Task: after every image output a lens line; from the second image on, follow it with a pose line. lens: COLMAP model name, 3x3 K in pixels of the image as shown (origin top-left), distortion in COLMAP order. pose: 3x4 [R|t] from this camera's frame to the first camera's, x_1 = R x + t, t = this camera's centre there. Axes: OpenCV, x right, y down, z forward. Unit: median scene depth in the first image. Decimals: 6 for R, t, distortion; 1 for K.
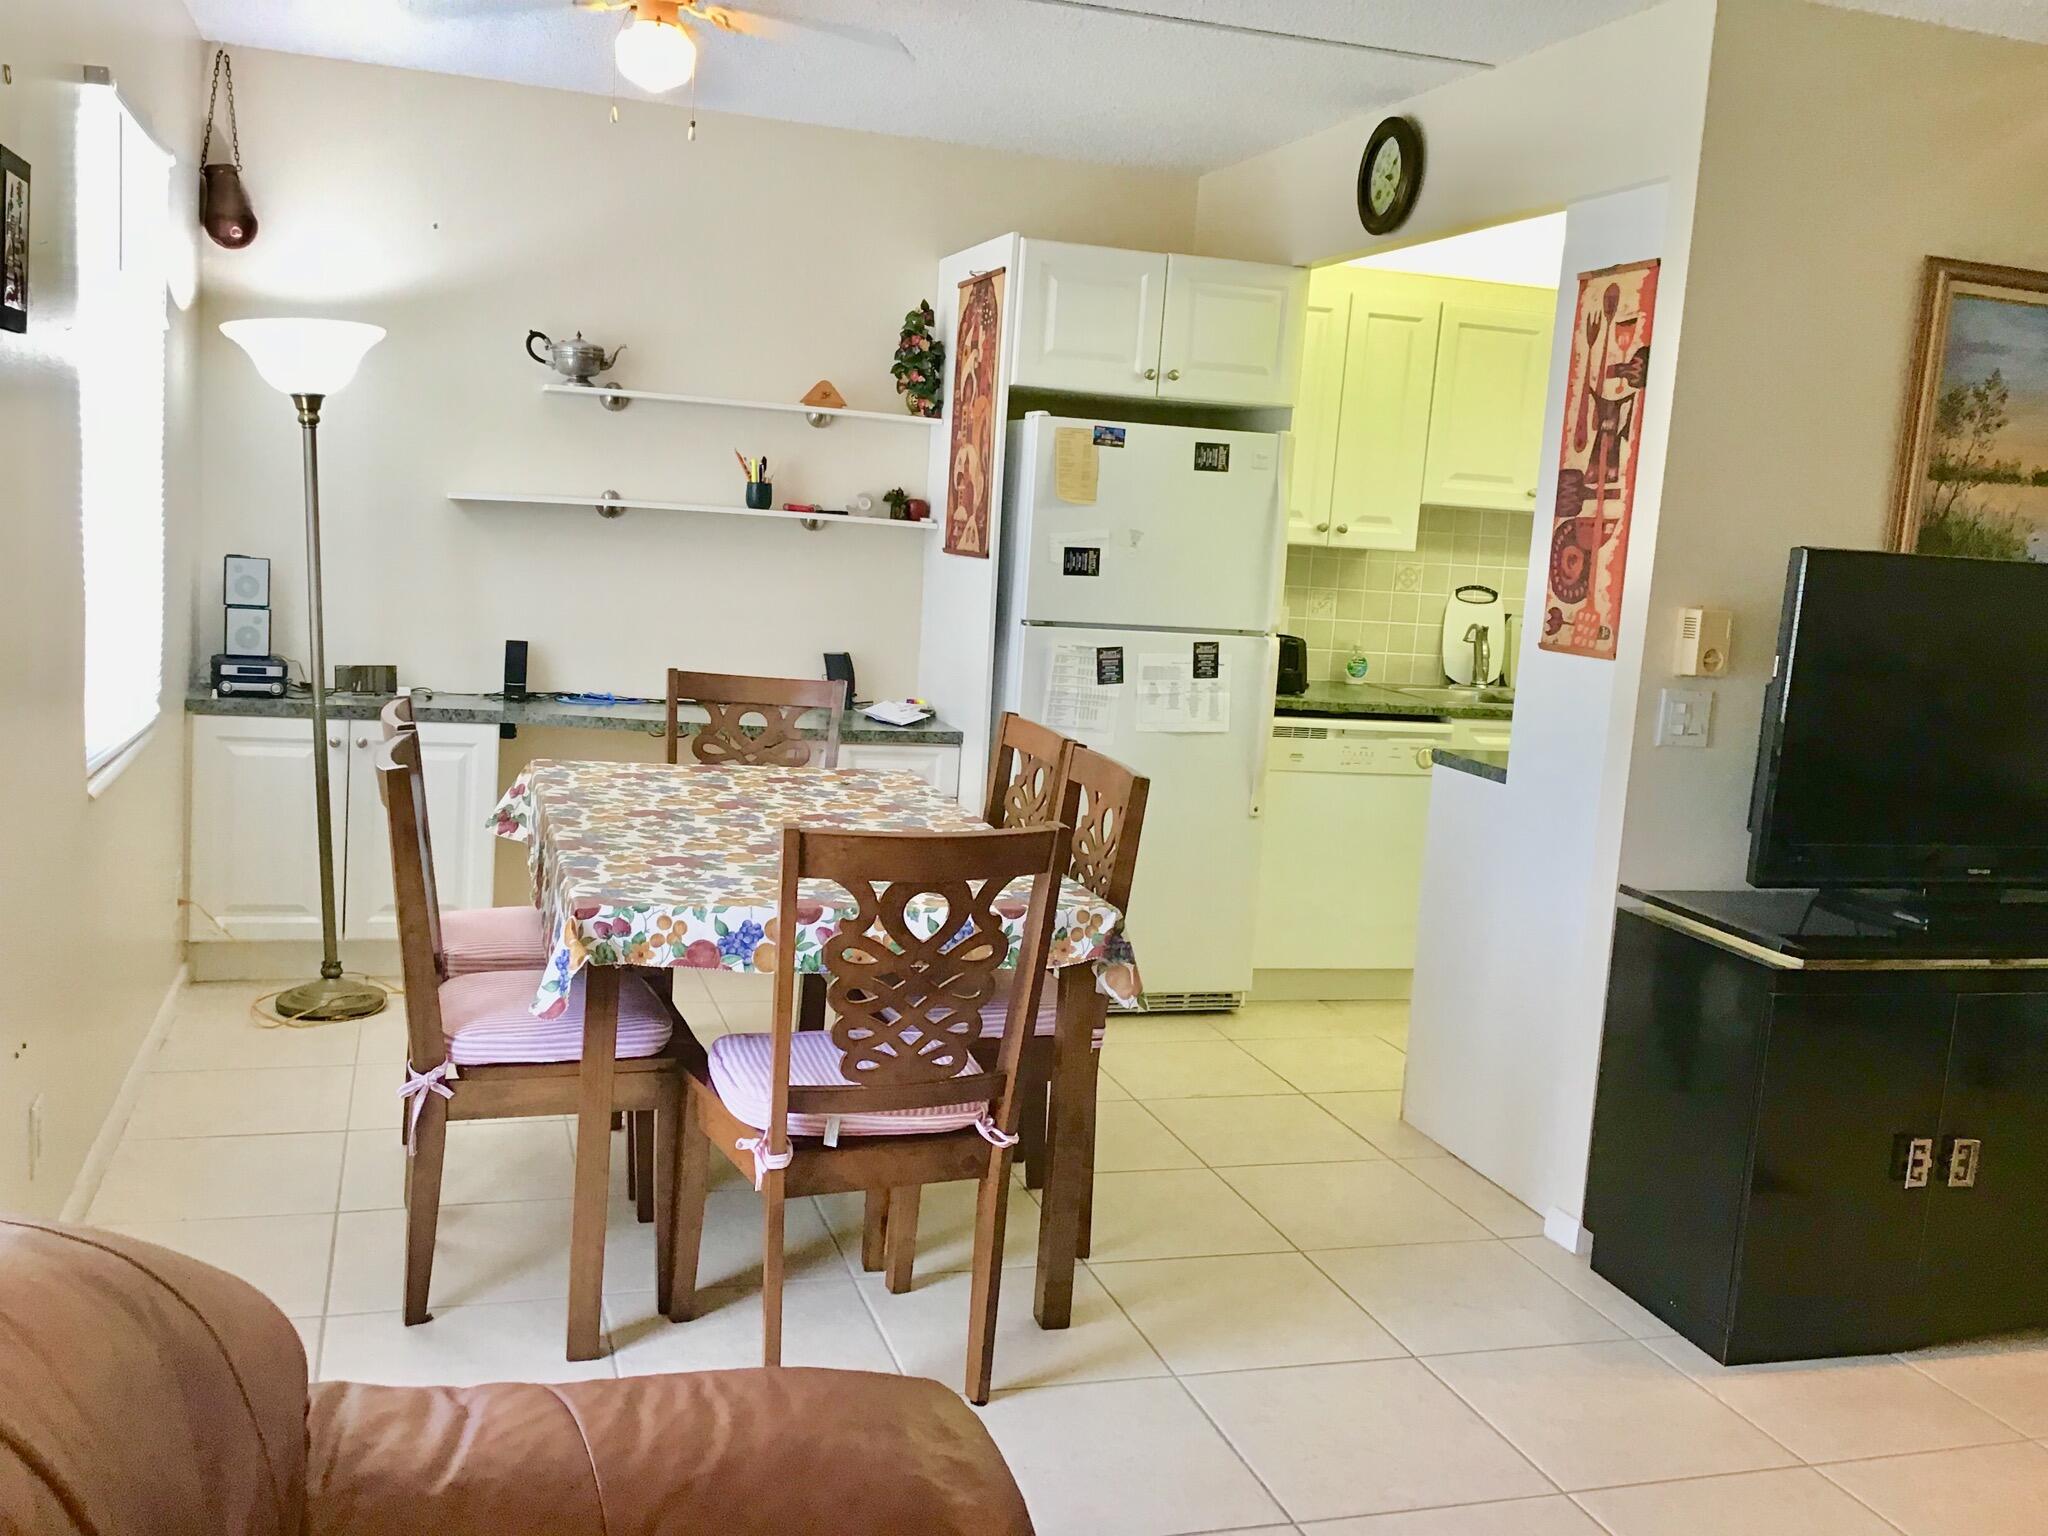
lens RADIAL K [[1826.9, 0, 1026.4], [0, 1826.9, 753.7], [0, 0, 1]] dist [0.114165, -0.220293]
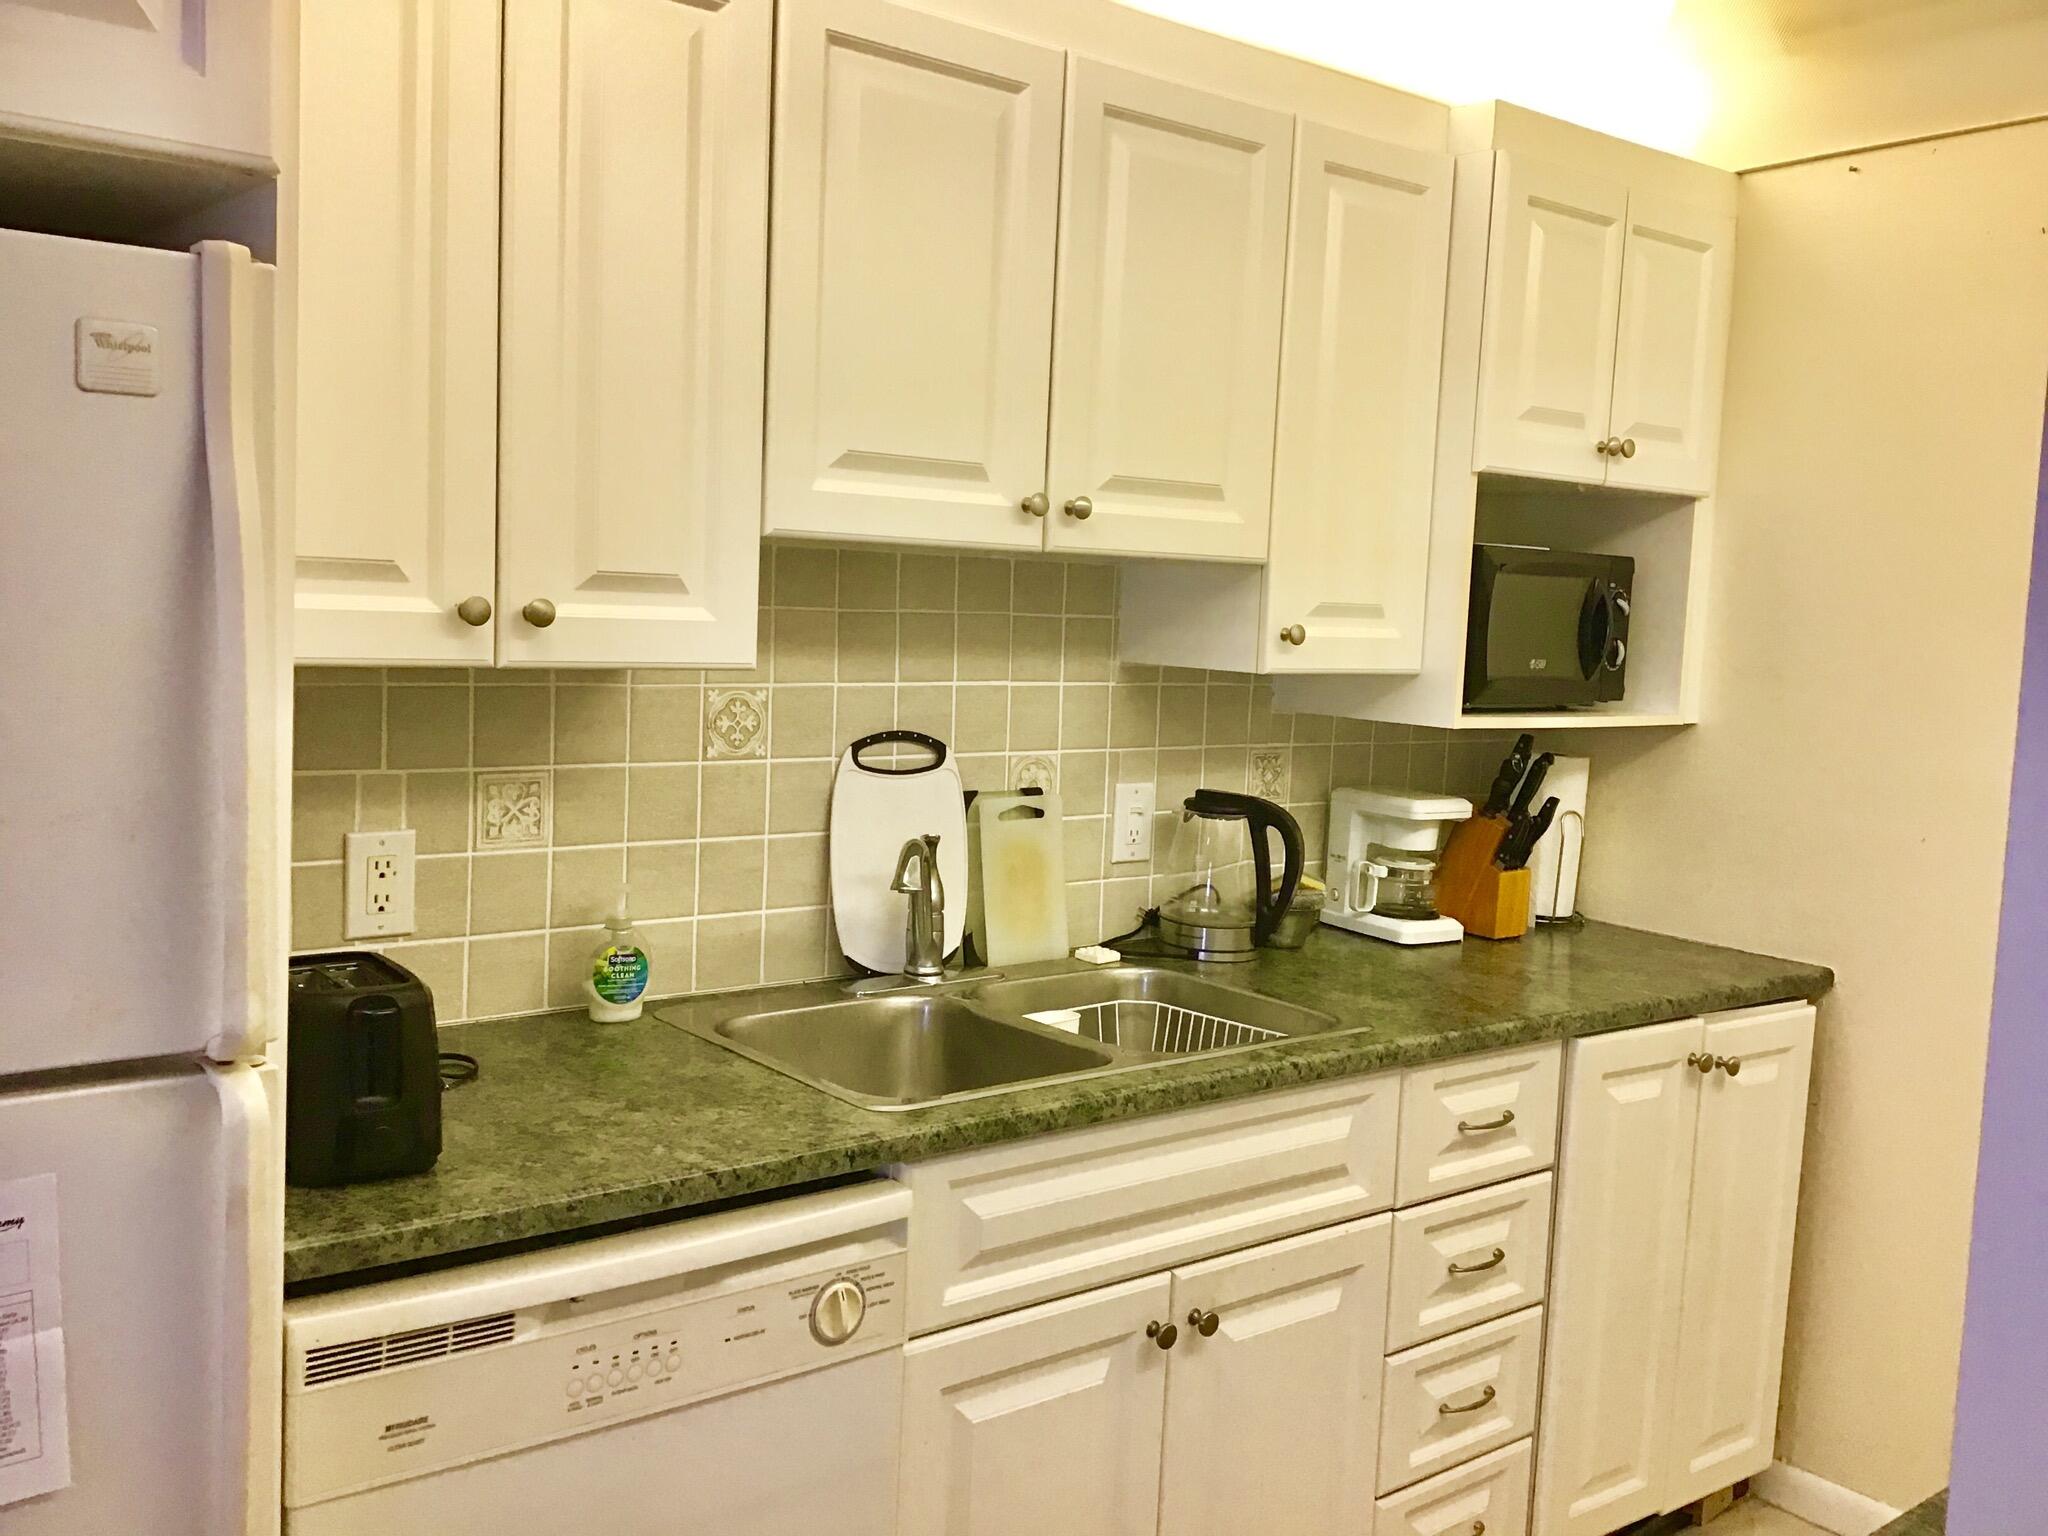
lens RADIAL K [[1823.7, 0, 1020.8], [0, 1823.7, 757.9], [0, 0, 1]] dist [0.086429, -0.146628]
pose [[0.929480, -0.063831, 0.363308, 0.190058], [0.070524, 0.997497, -0.005173, -0.128560], [-0.362068, 0.030430, 0.931655, 0.957754]]
